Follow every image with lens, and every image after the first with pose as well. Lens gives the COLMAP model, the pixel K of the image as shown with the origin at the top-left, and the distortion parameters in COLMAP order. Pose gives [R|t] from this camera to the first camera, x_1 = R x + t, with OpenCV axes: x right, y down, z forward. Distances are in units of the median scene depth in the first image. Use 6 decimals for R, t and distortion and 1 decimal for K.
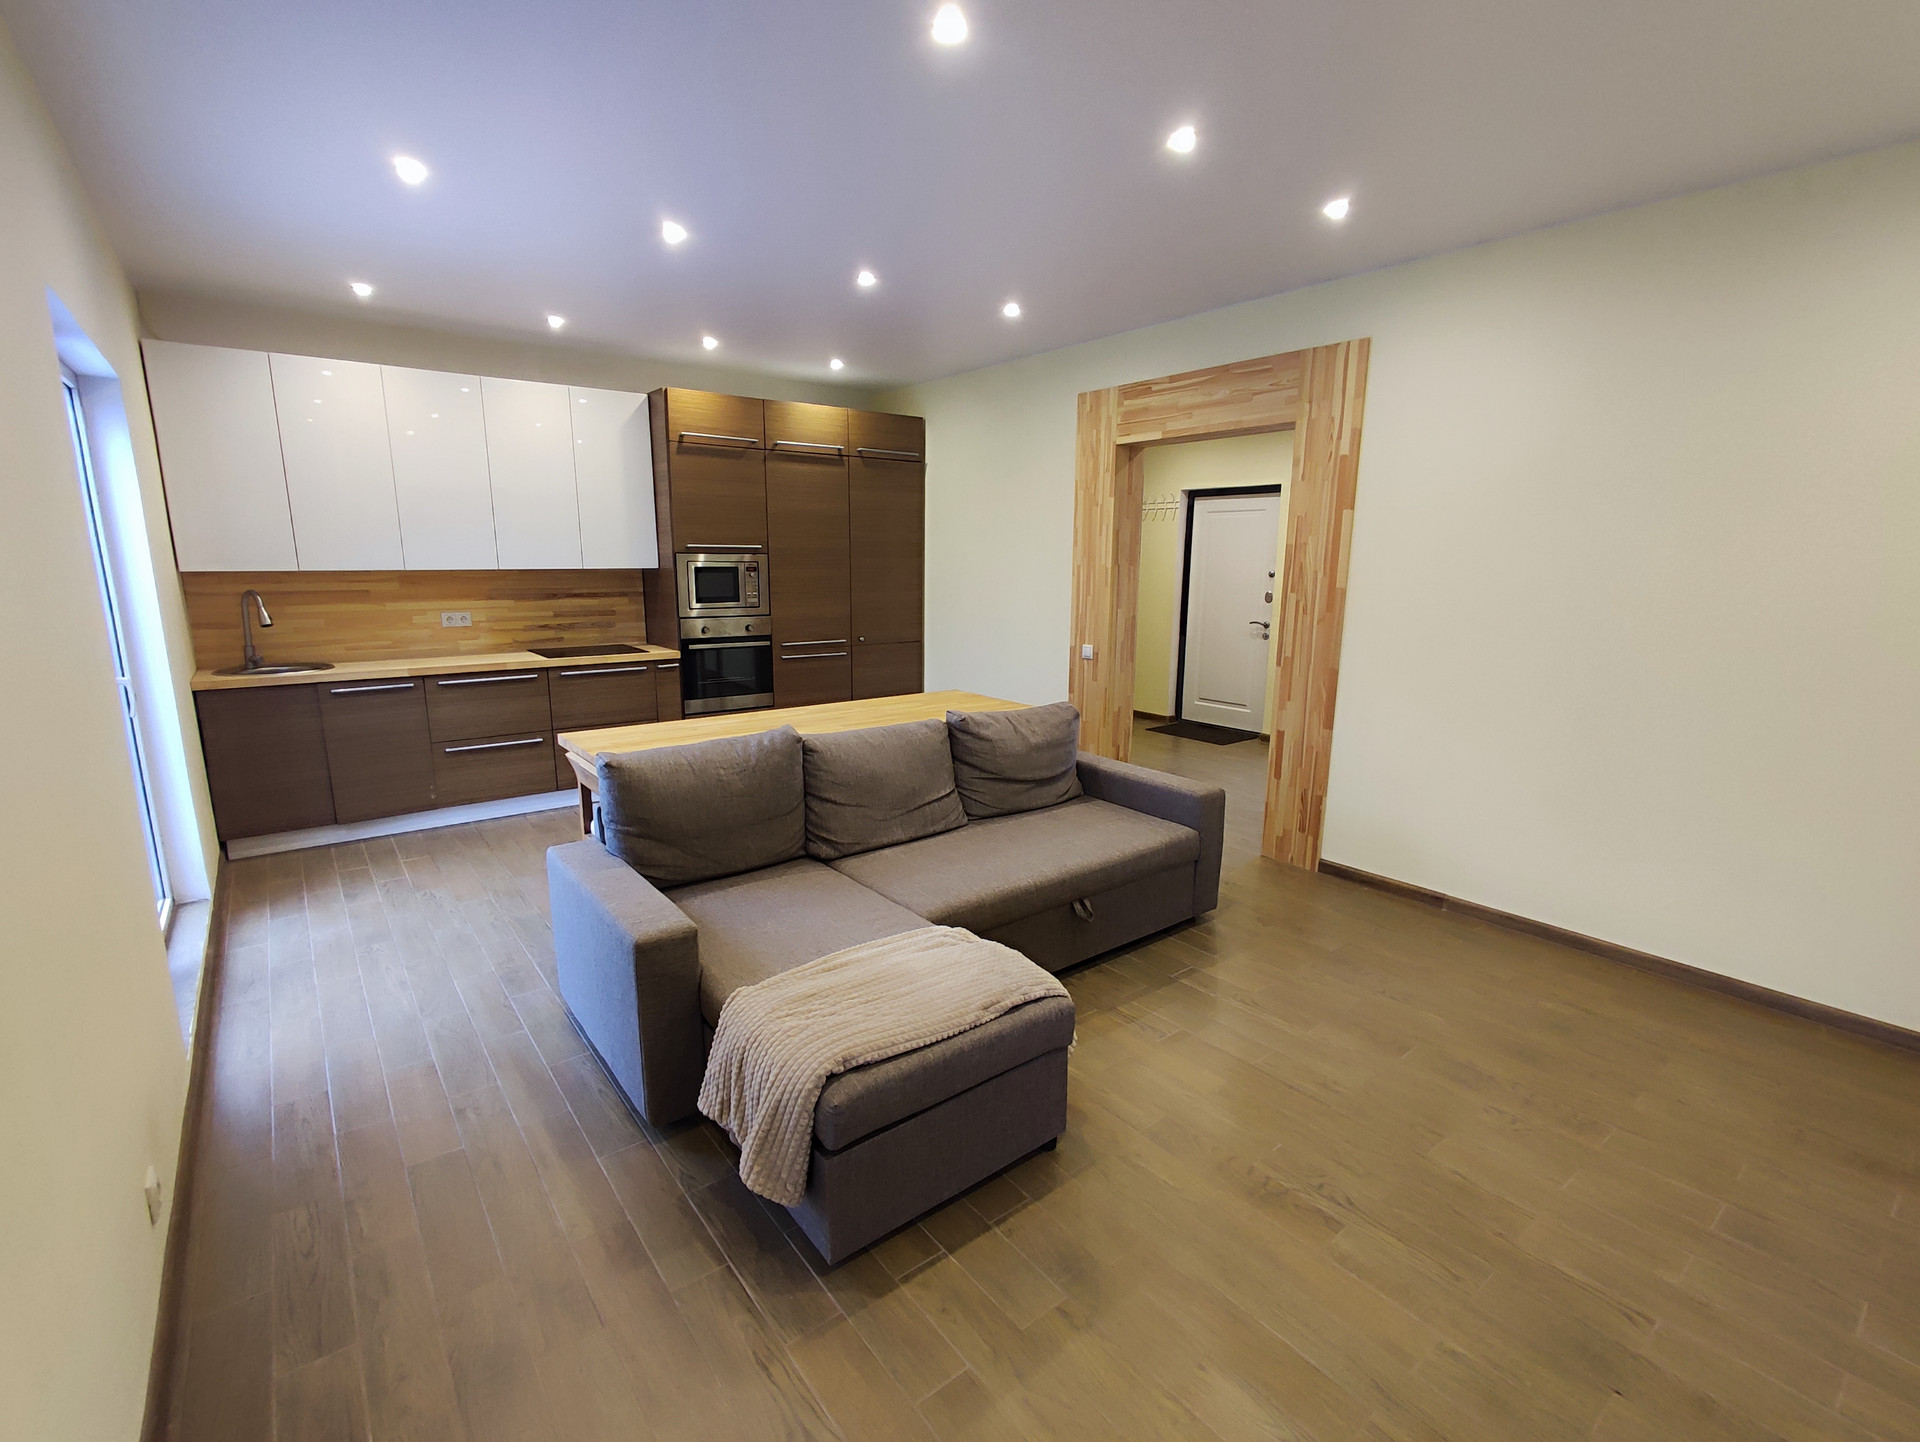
lens RADIAL K [[872.7, 0, 955.9], [0, 872.7, 722.9], [0, 0, 1]] dist [-0.000689, -0.001275]
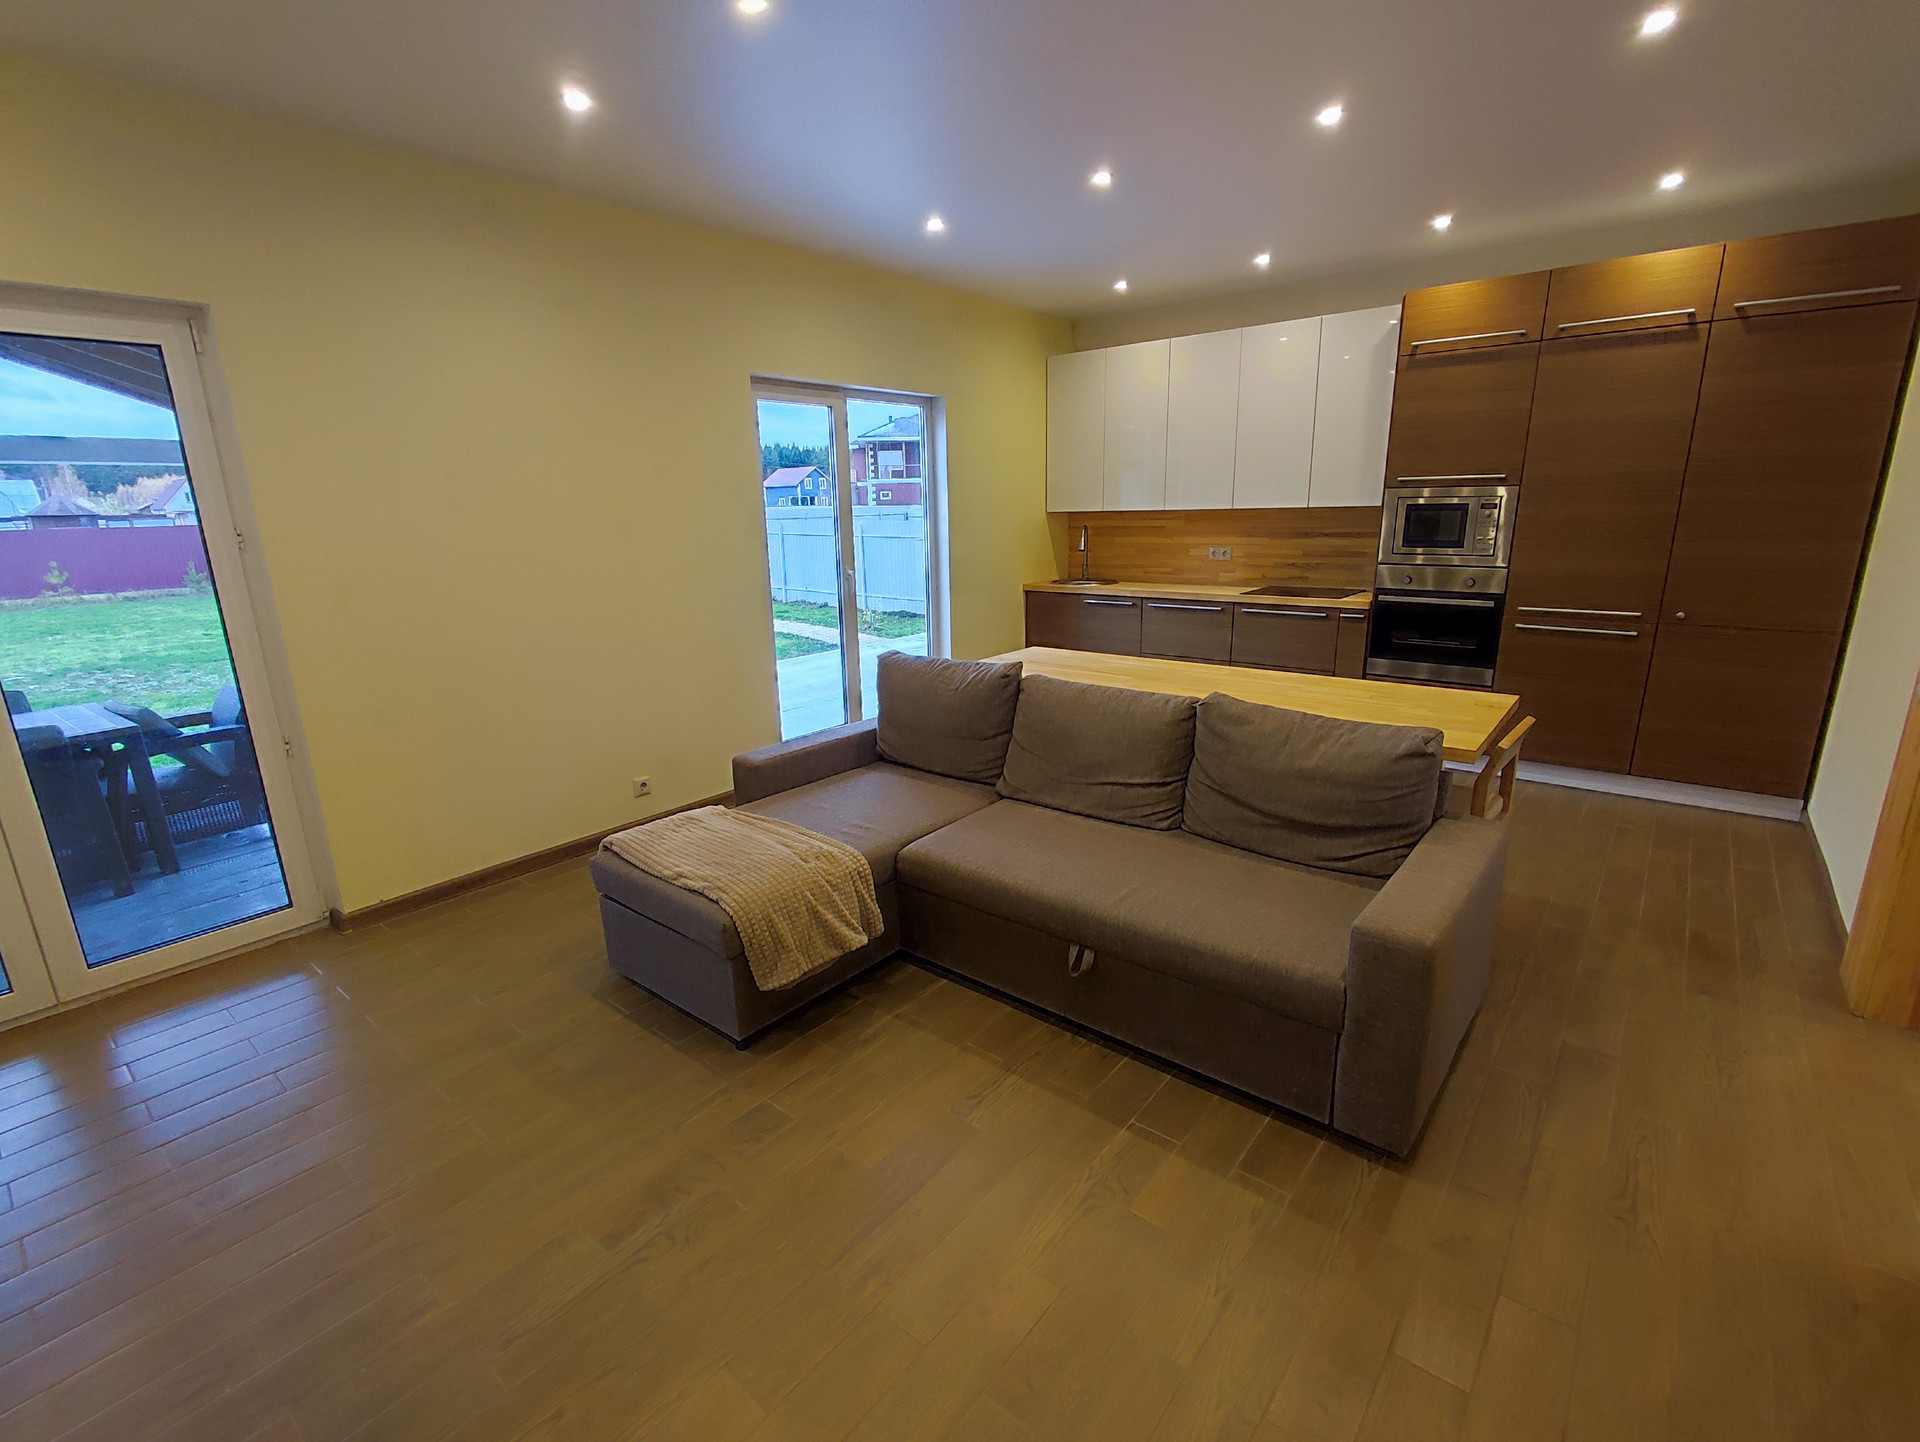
lens RADIAL K [[872.7, 0, 960.3], [0, 872.7, 730.1], [0, 0, 1]] dist [-0.000689, -0.001275]
pose [[0.217544, 0.235457, -0.947225, 0.695815], [-0.159775, 0.965967, 0.203422, -0.104828], [0.962884, 0.107089, 0.247761, 0.592680]]
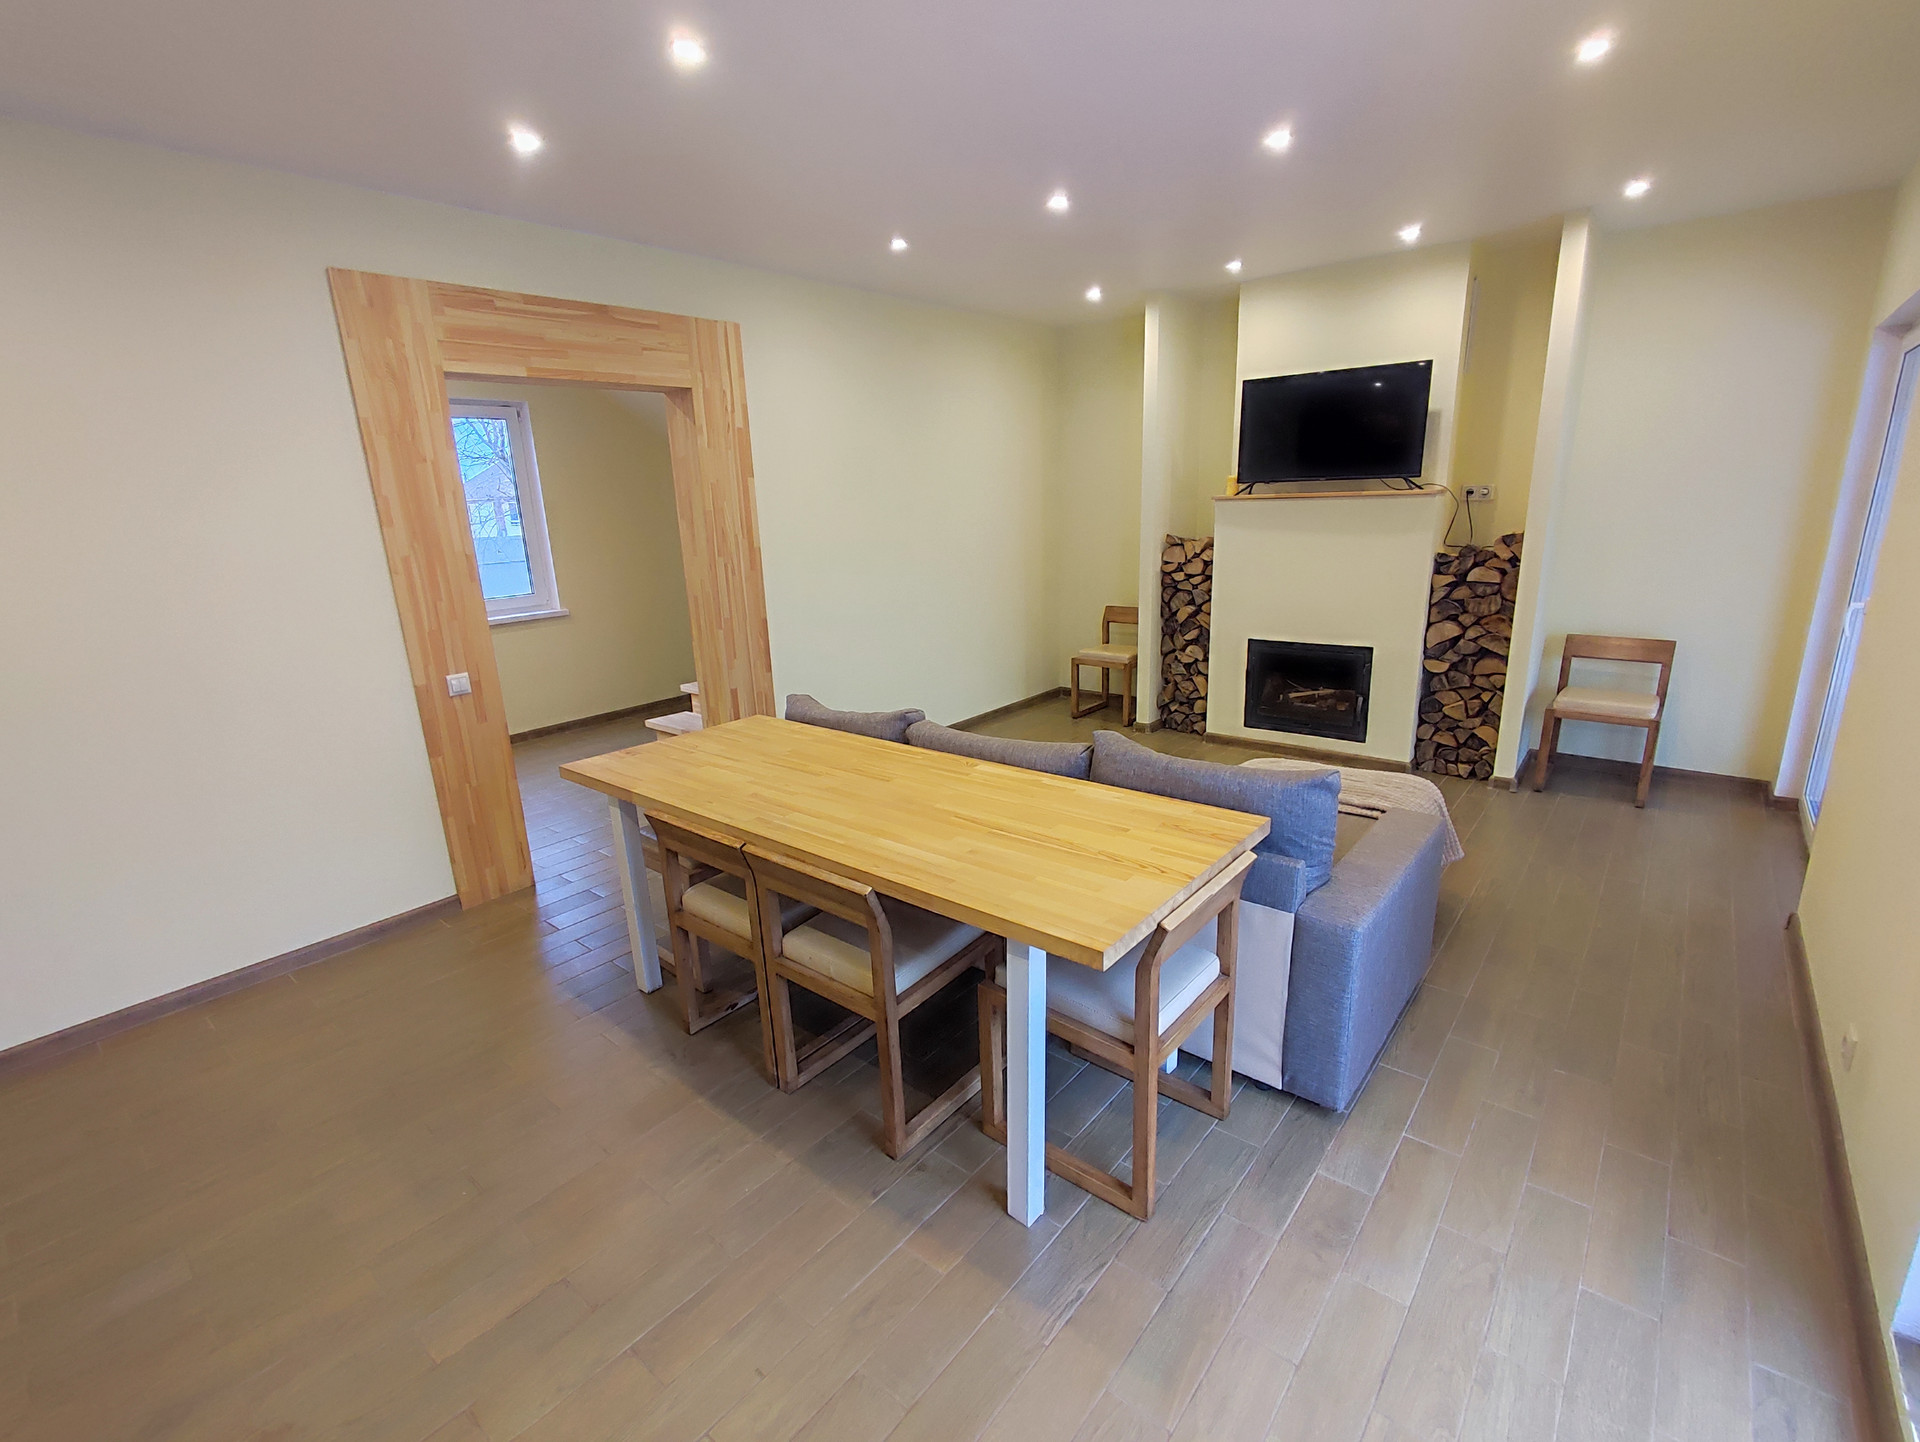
lens RADIAL K [[872.7, 0, 953.5], [0, 872.7, 724.1], [0, 0, 1]] dist [-0.000689, -0.001275]
pose [[-0.214644, -0.249352, 0.944326, -0.545304], [0.224531, 0.928368, 0.296174, -0.161145], [-0.950533, 0.275603, -0.143282, 0.722321]]
